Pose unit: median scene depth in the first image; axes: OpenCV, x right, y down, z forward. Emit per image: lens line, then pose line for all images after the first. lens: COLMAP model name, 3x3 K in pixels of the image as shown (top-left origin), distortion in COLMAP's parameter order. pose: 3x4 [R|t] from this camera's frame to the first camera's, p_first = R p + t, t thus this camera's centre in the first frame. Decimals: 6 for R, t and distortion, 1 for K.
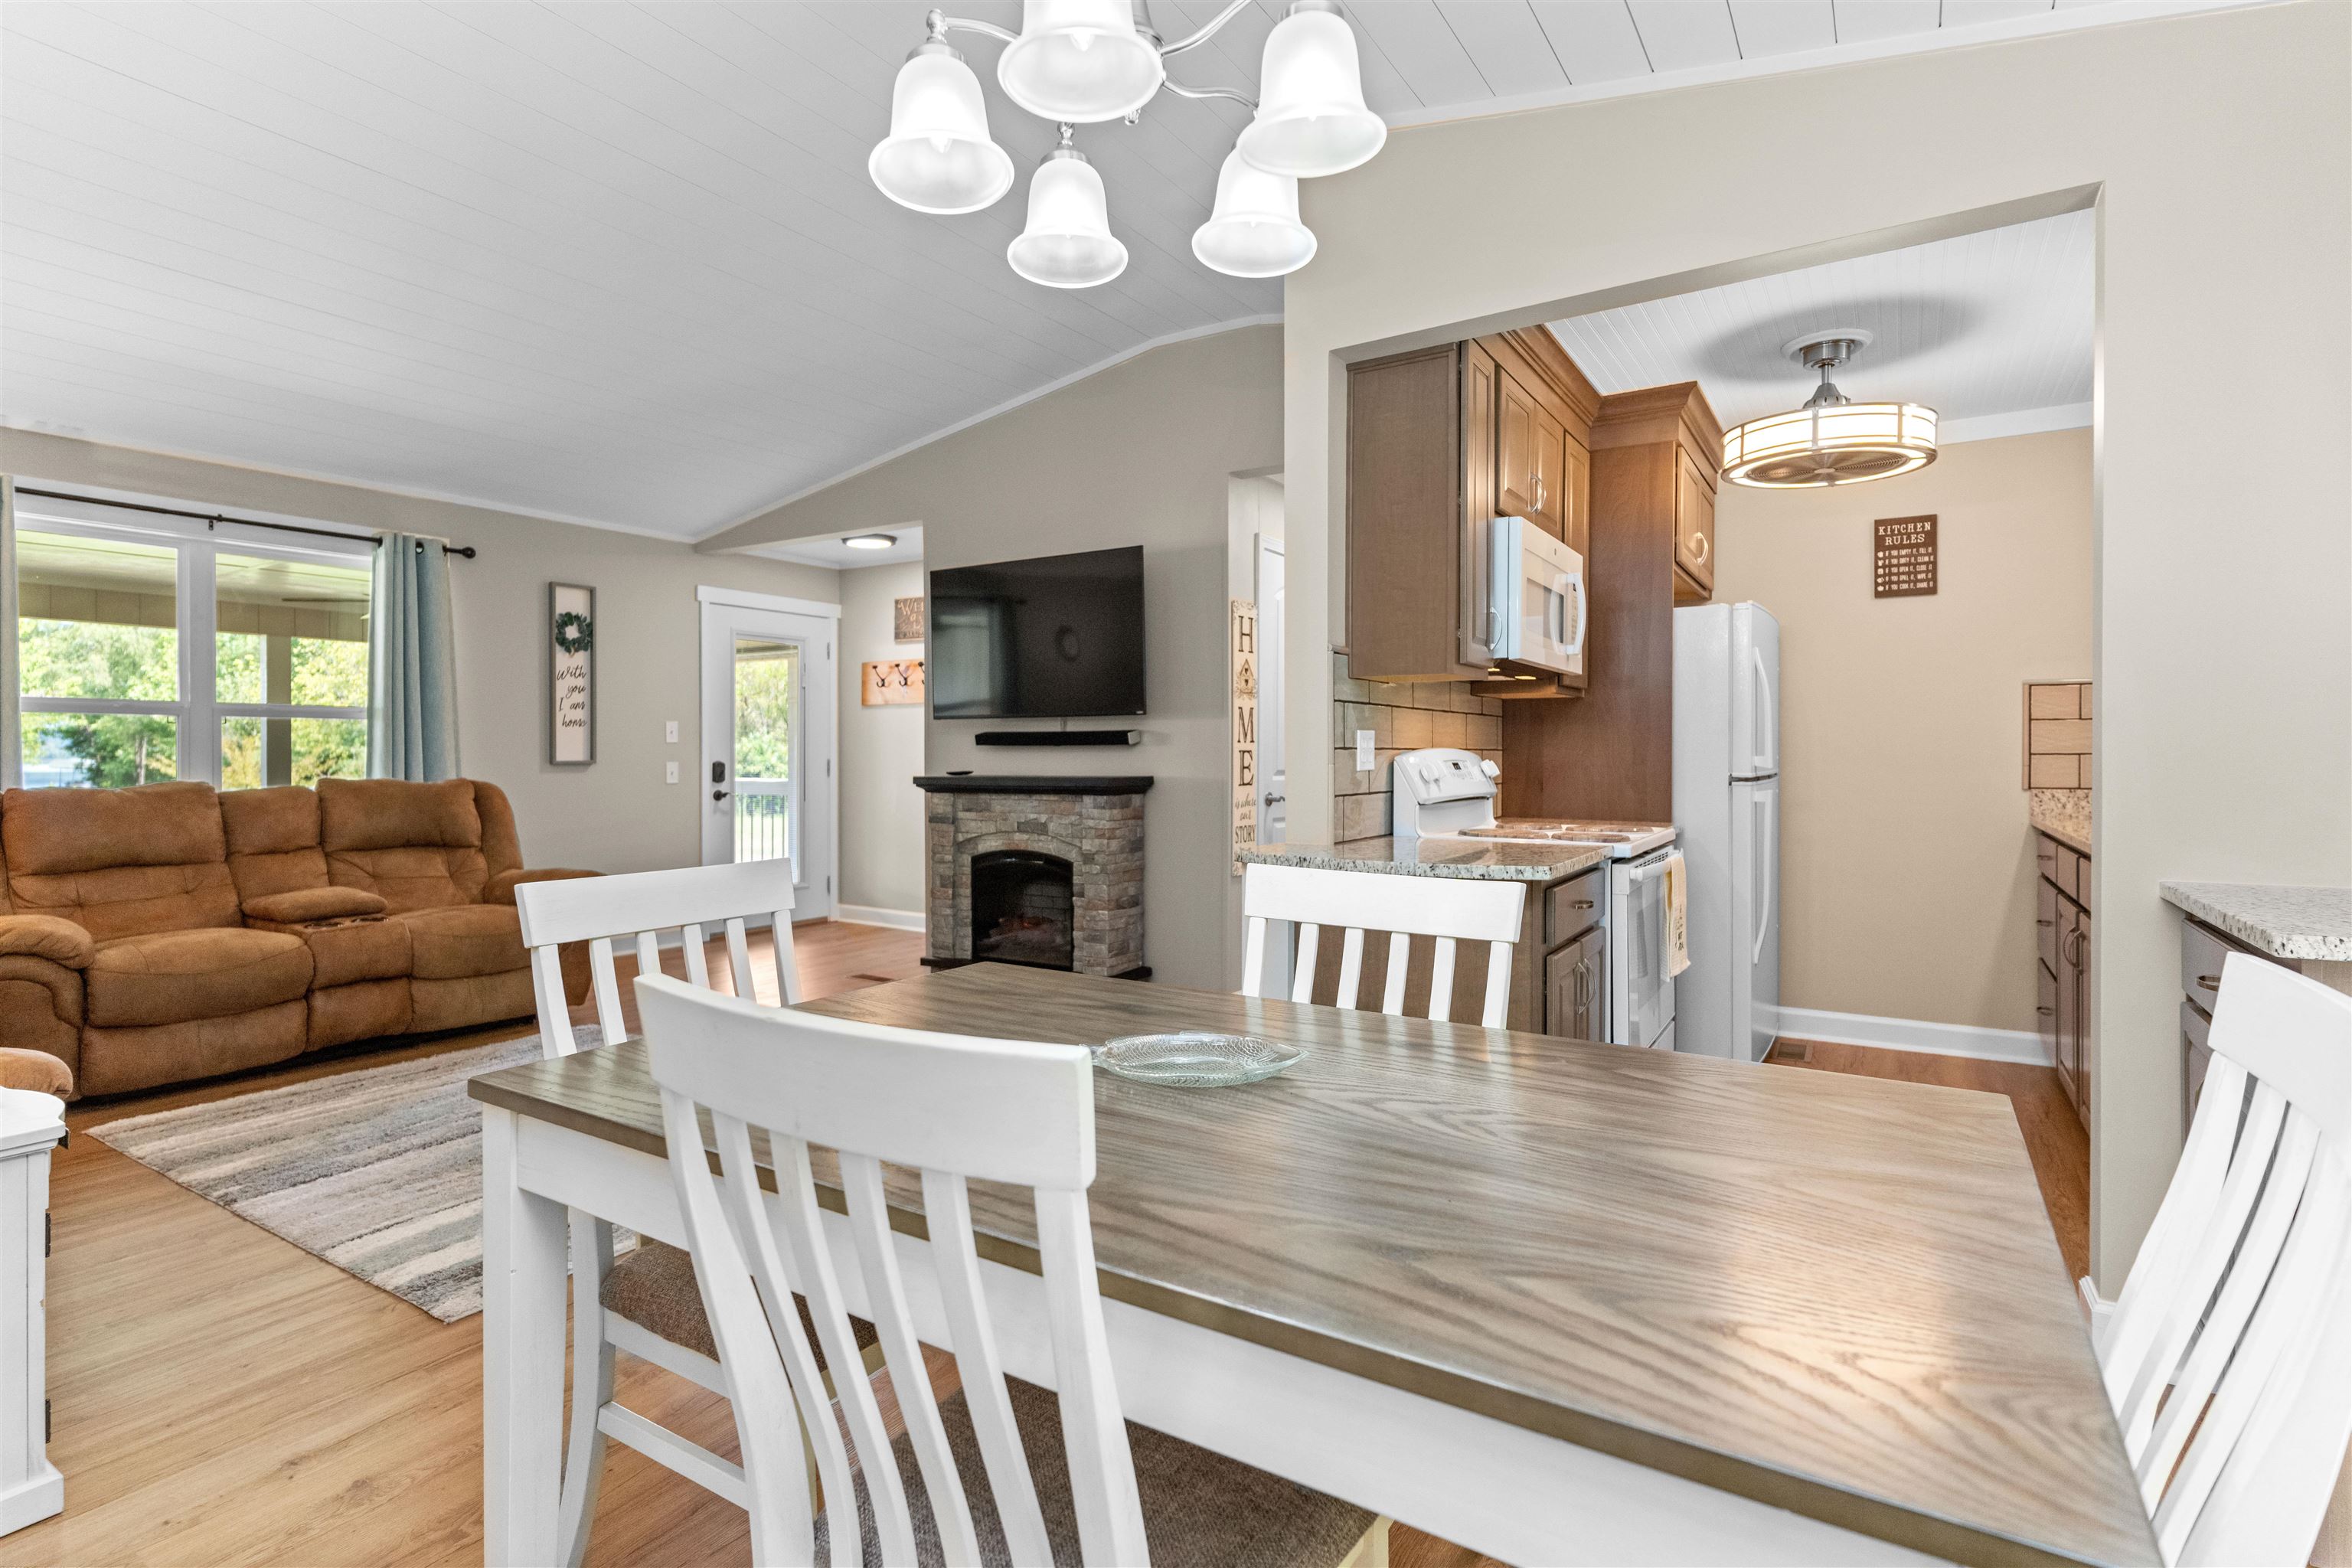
lens RADIAL K [[1109.5, 0, 1149.0], [0, 1109.5, 759.4], [0, 0, 1]] dist [0.003733, -0.000032]
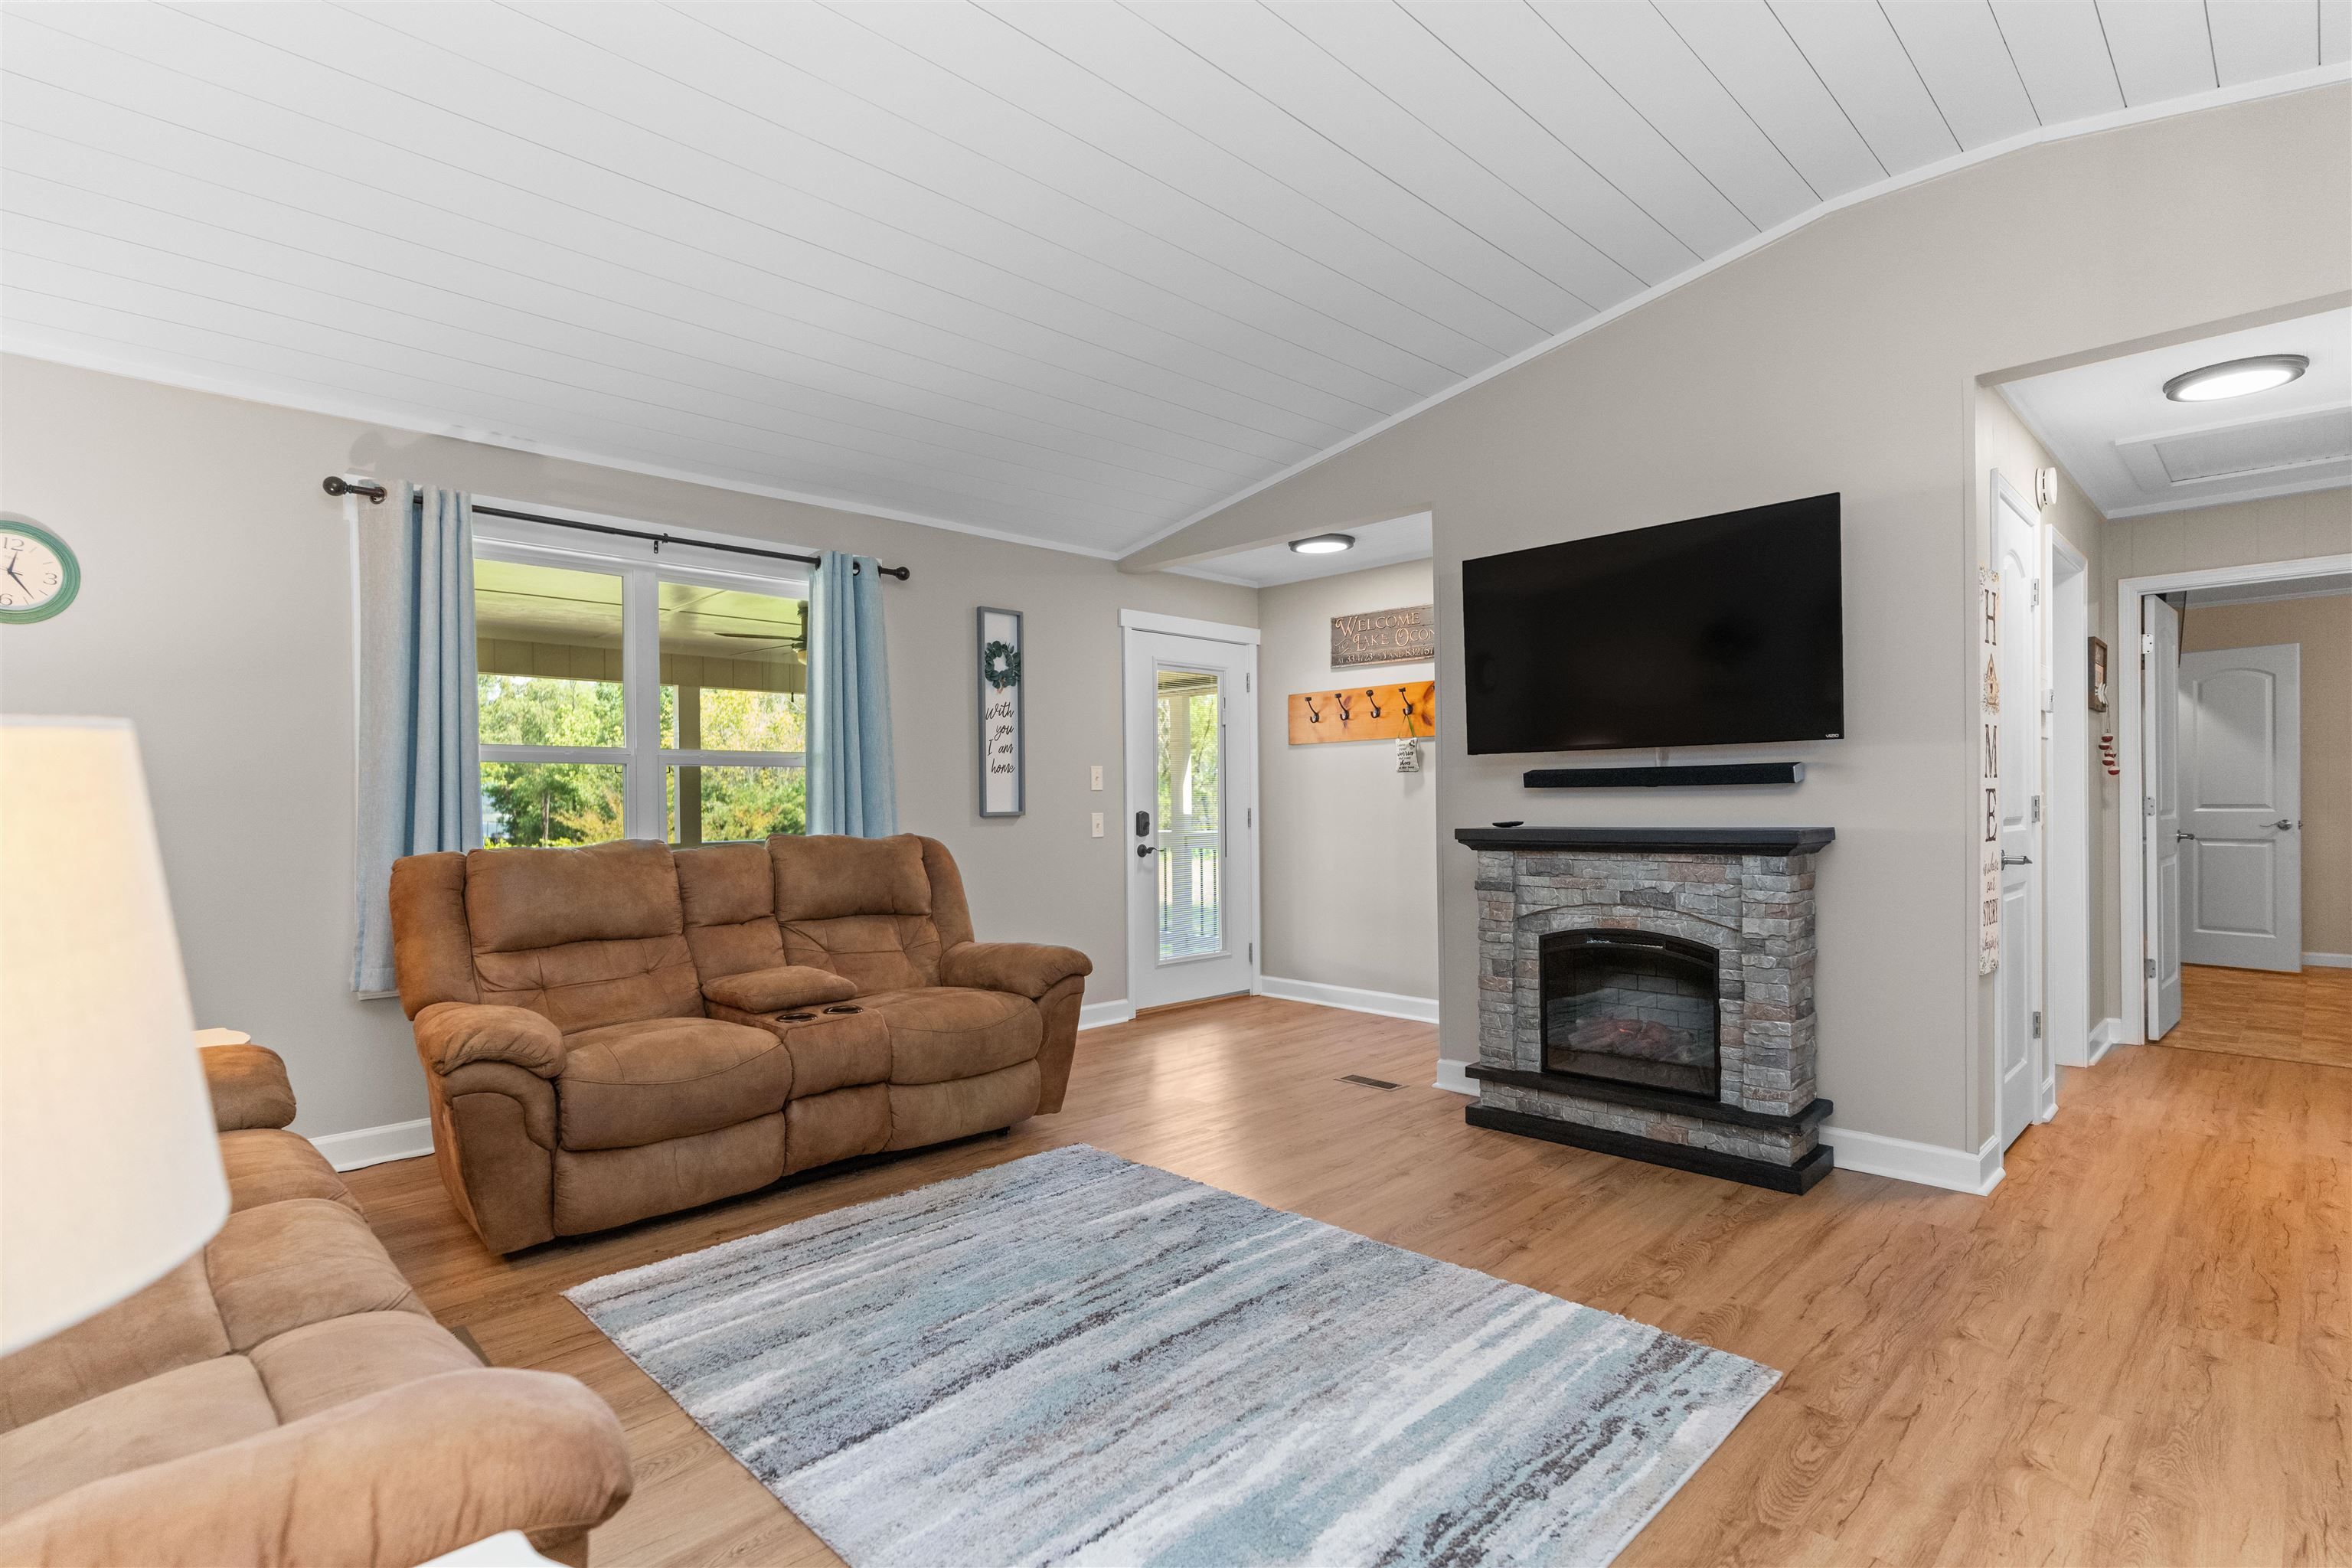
lens RADIAL K [[1109.5, 0, 1178.6], [0, 1109.5, 809.1], [0, 0, 1]] dist [0.003733, -0.000032]
pose [[0.976532, -0.008593, -0.215202, -0.256323], [0.008921, 0.999960, 0.000553, -0.000551], [0.215189, -0.002460, 0.976569, 0.234892]]
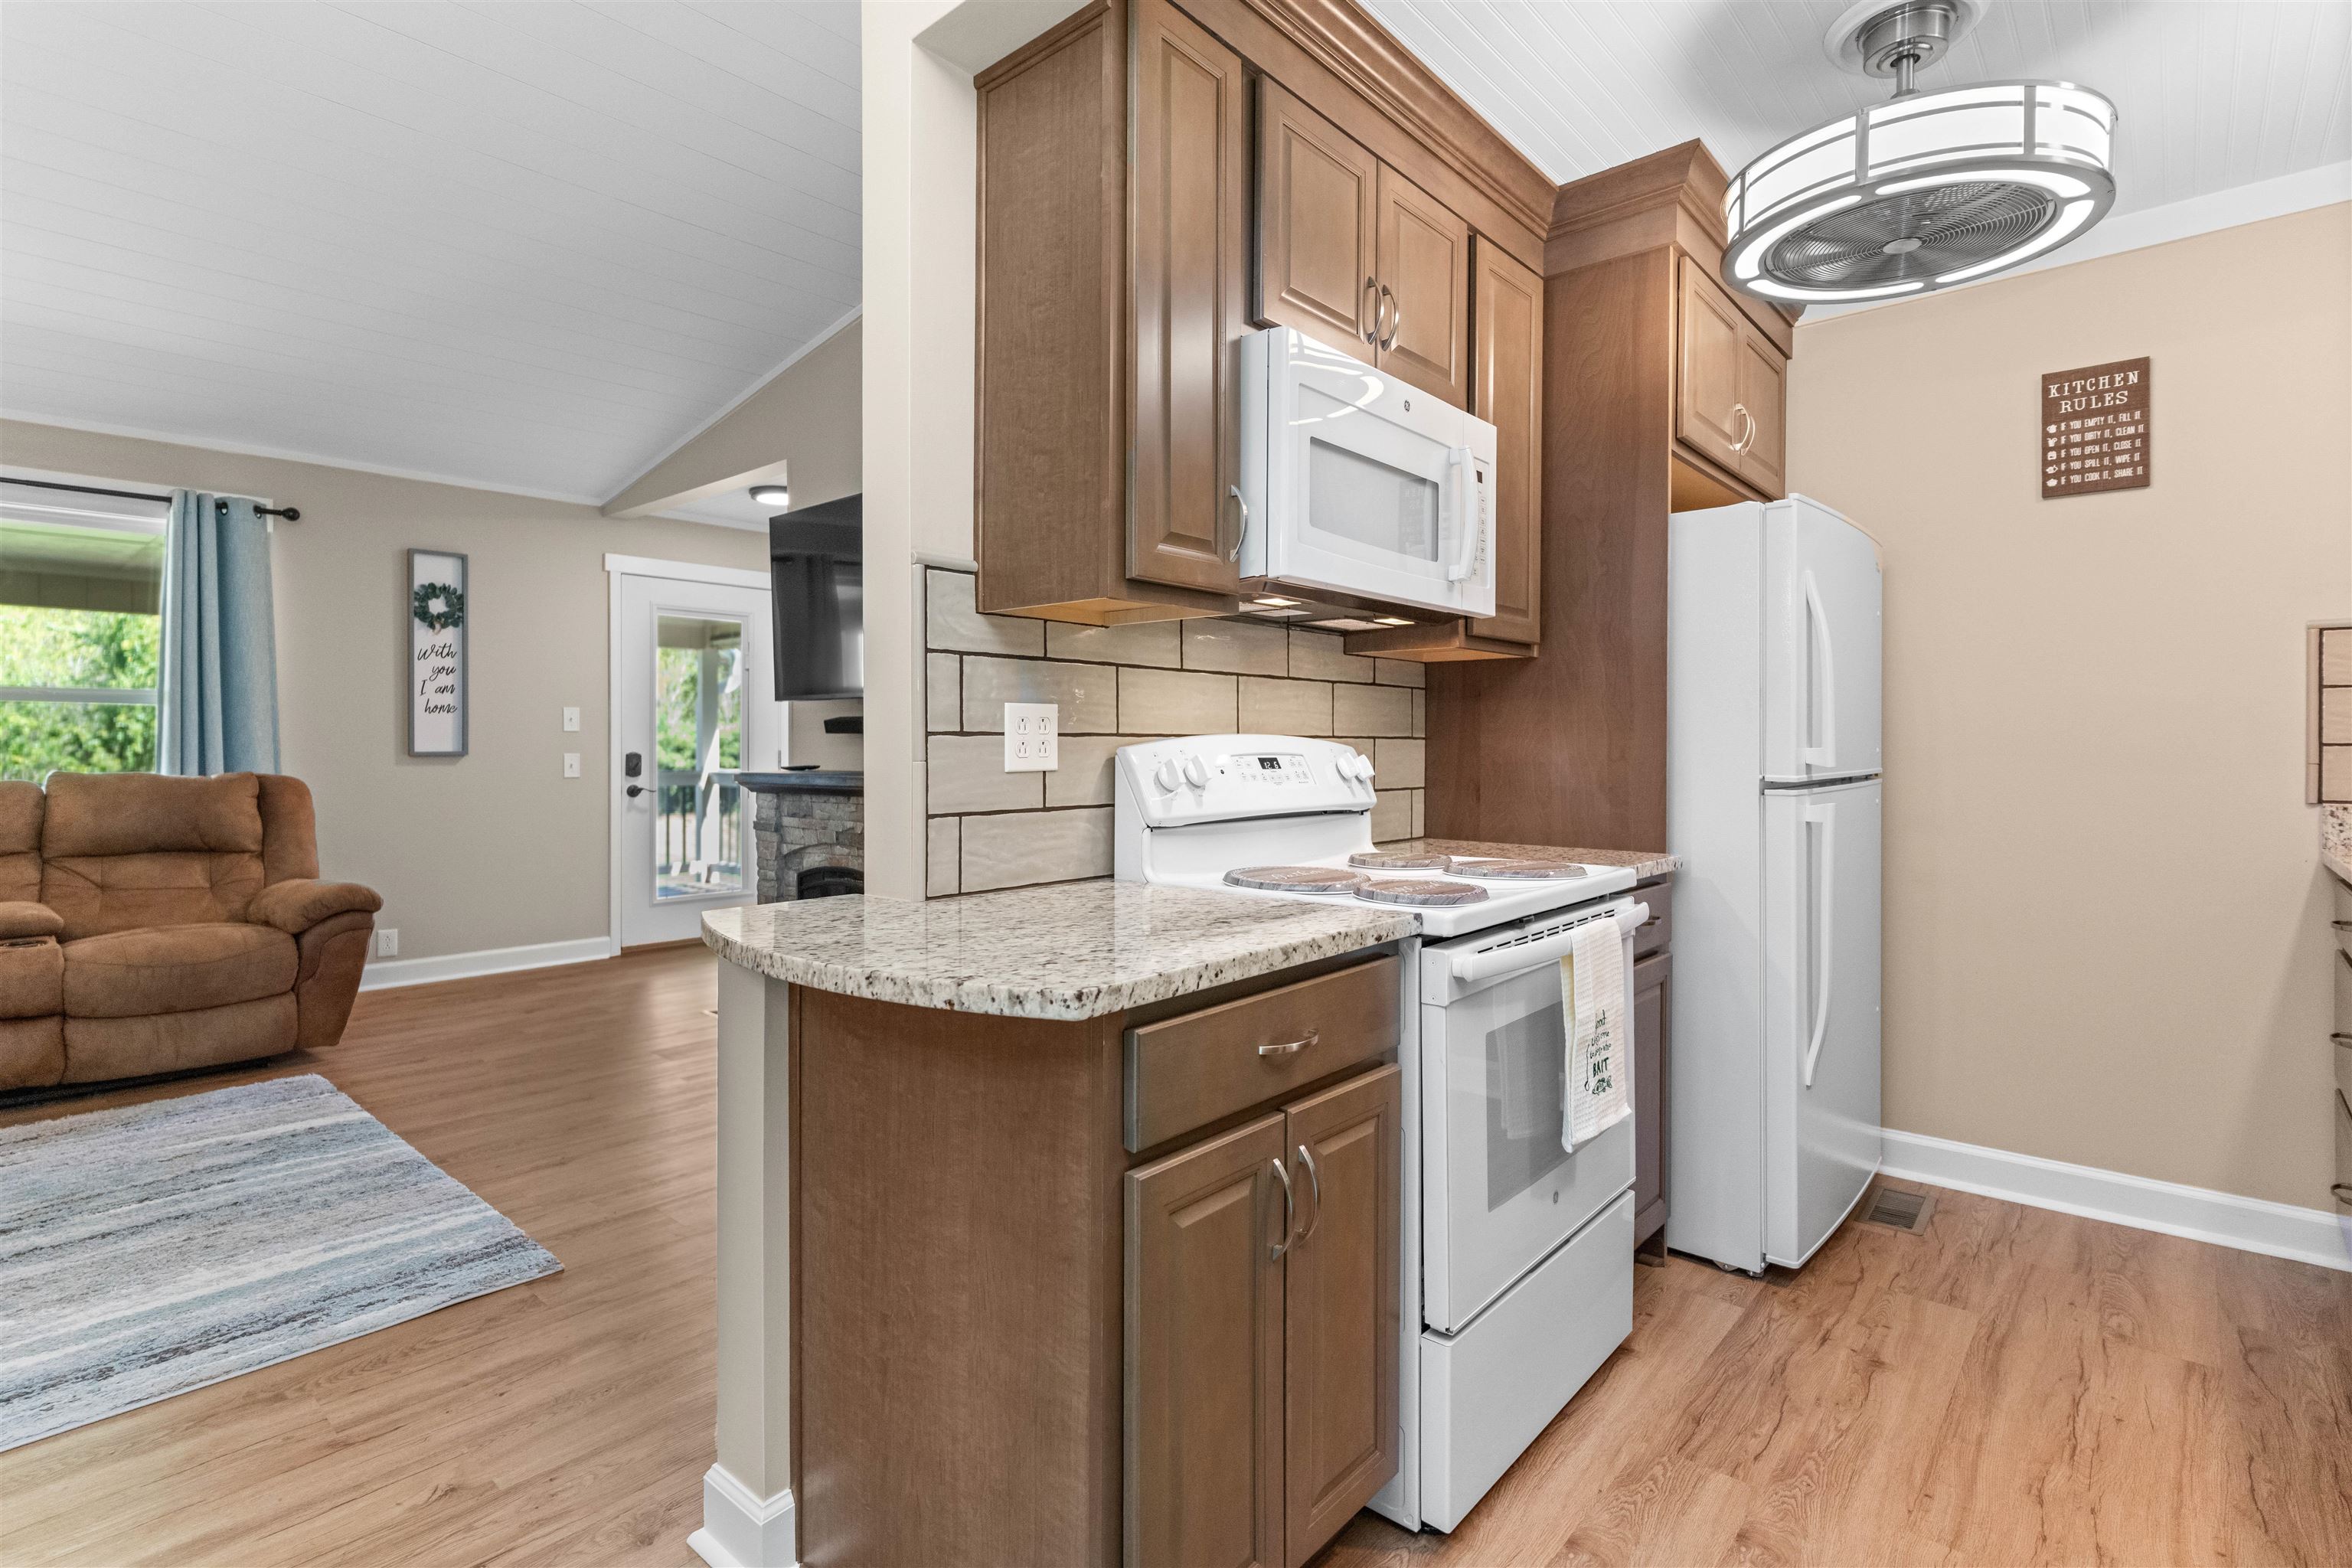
lens RADIAL K [[1109.5, 0, 1156.1], [0, 1109.5, 750.6], [0, 0, 1]] dist [0.003733, -0.000032]
pose [[0.989250, 0.001395, -0.146225, 0.226540], [-0.001399, 0.999999, 0.000077, -0.000681], [0.146225, 0.000128, 0.989251, 0.274951]]
